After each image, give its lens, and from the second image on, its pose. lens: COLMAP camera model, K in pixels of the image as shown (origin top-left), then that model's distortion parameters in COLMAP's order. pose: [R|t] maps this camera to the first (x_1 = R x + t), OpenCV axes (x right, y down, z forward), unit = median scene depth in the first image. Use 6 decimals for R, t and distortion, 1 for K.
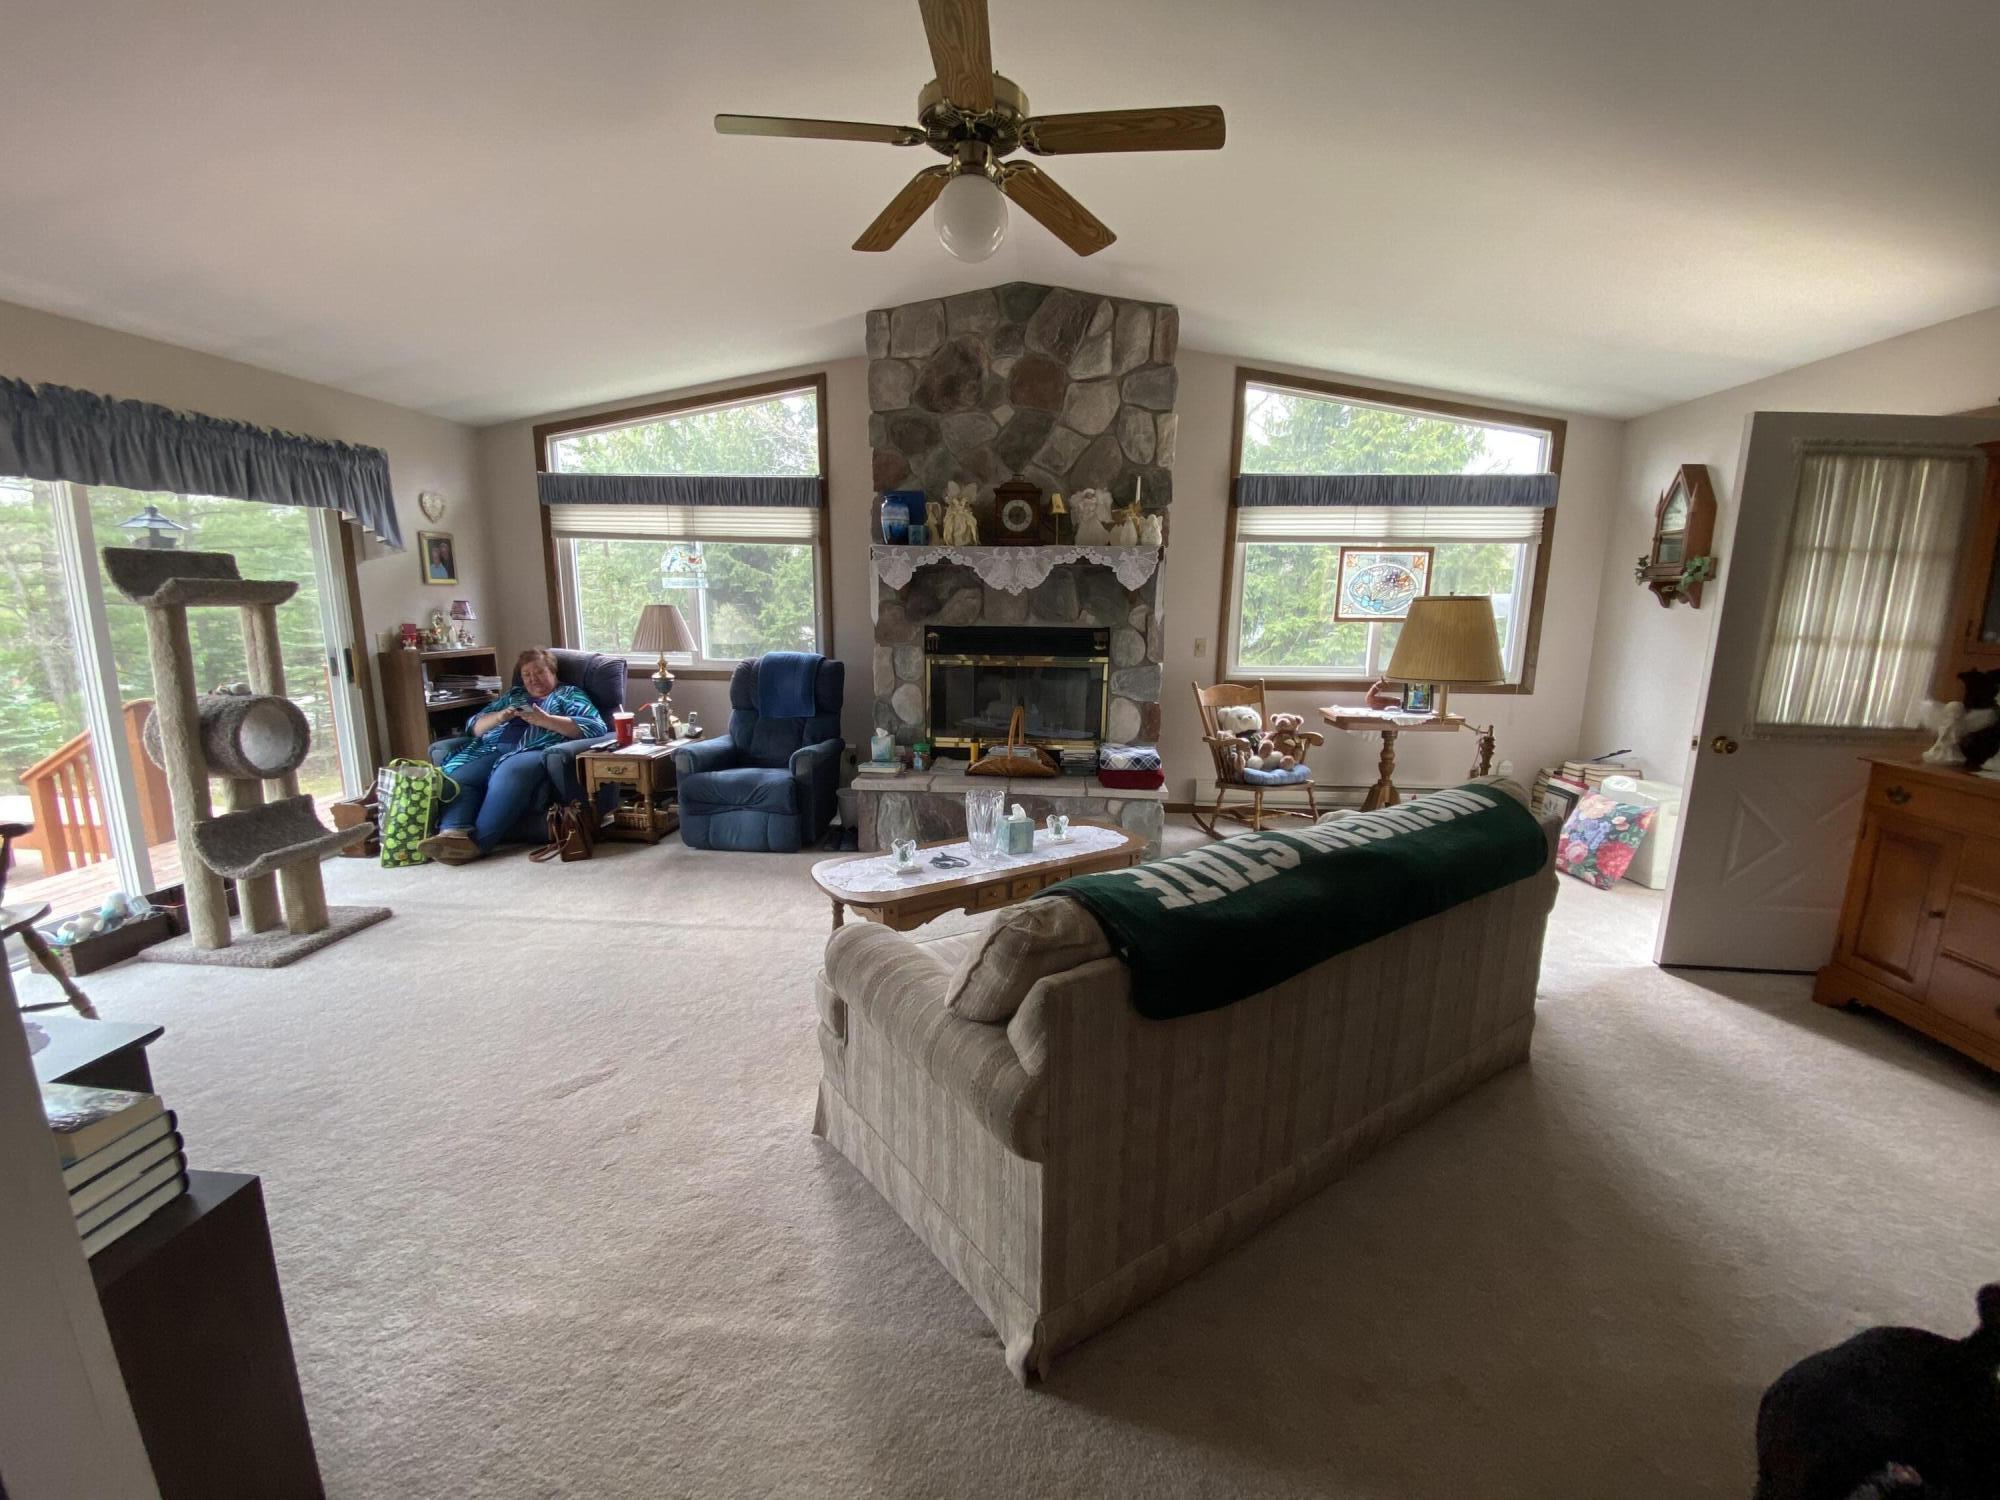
lens RADIAL K [[814.8, 0, 1006.3], [0, 814.8, 748.1], [0, 0, 1]] dist [0.033274, -0.030068]
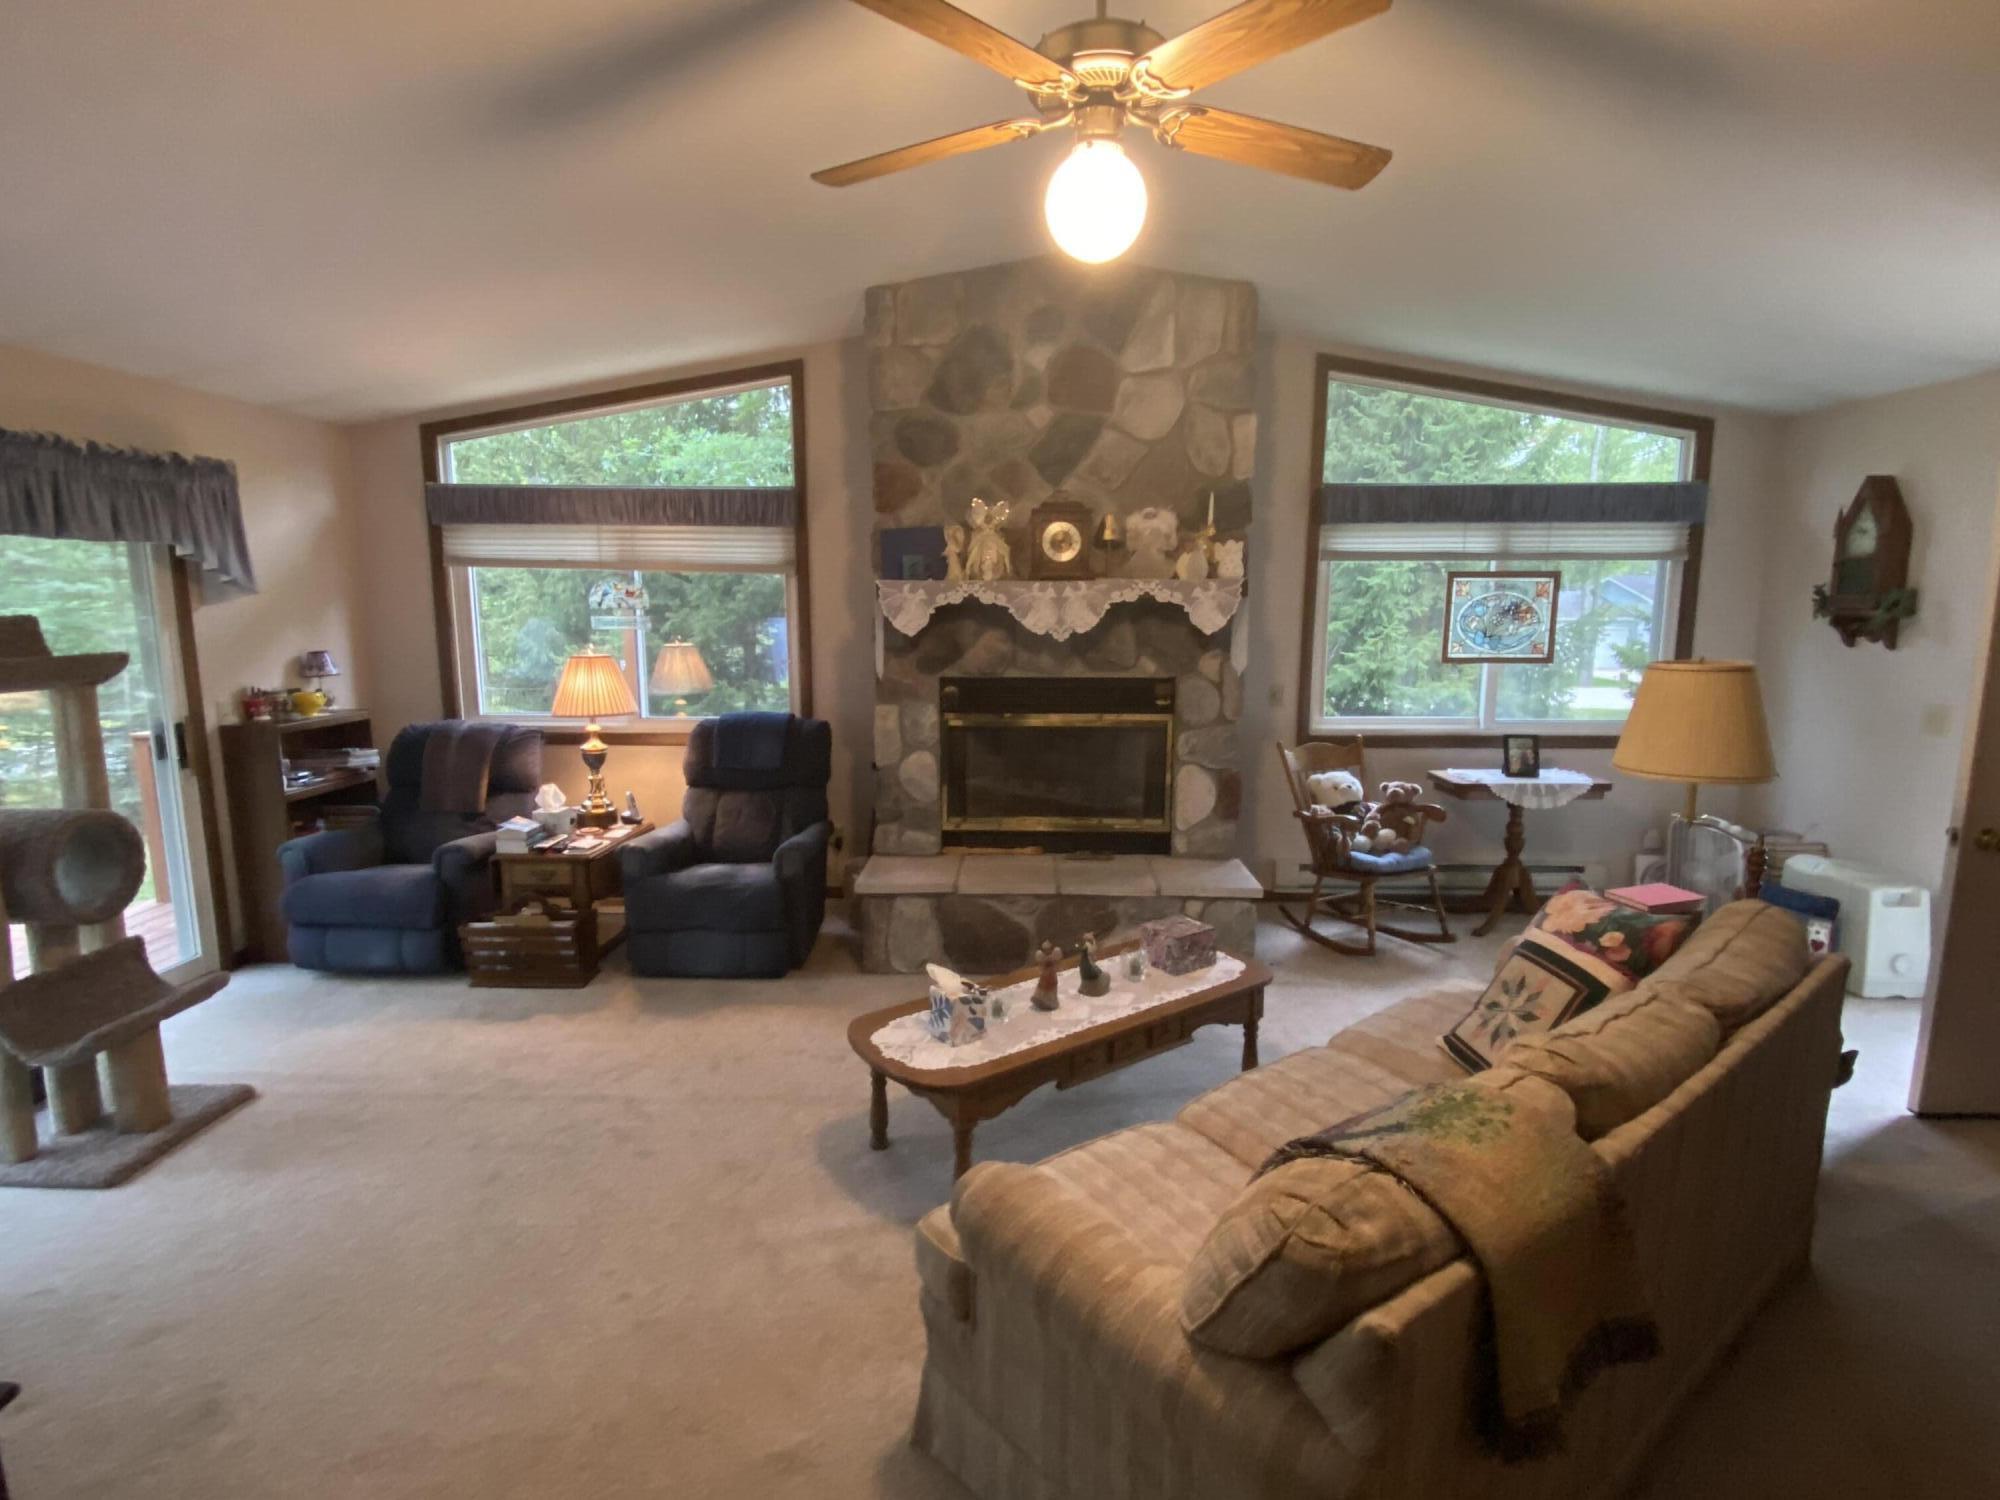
lens RADIAL K [[991.0, 0, 1006.7], [0, 991.0, 742.5], [0, 0, 1]] dist [0.034859, -0.031641]
pose [[0.998509, -0.018537, 0.051343, -0.090884], [0.020390, 0.999151, -0.035796, -0.054883], [-0.050635, 0.036789, 0.998039, 0.046113]]
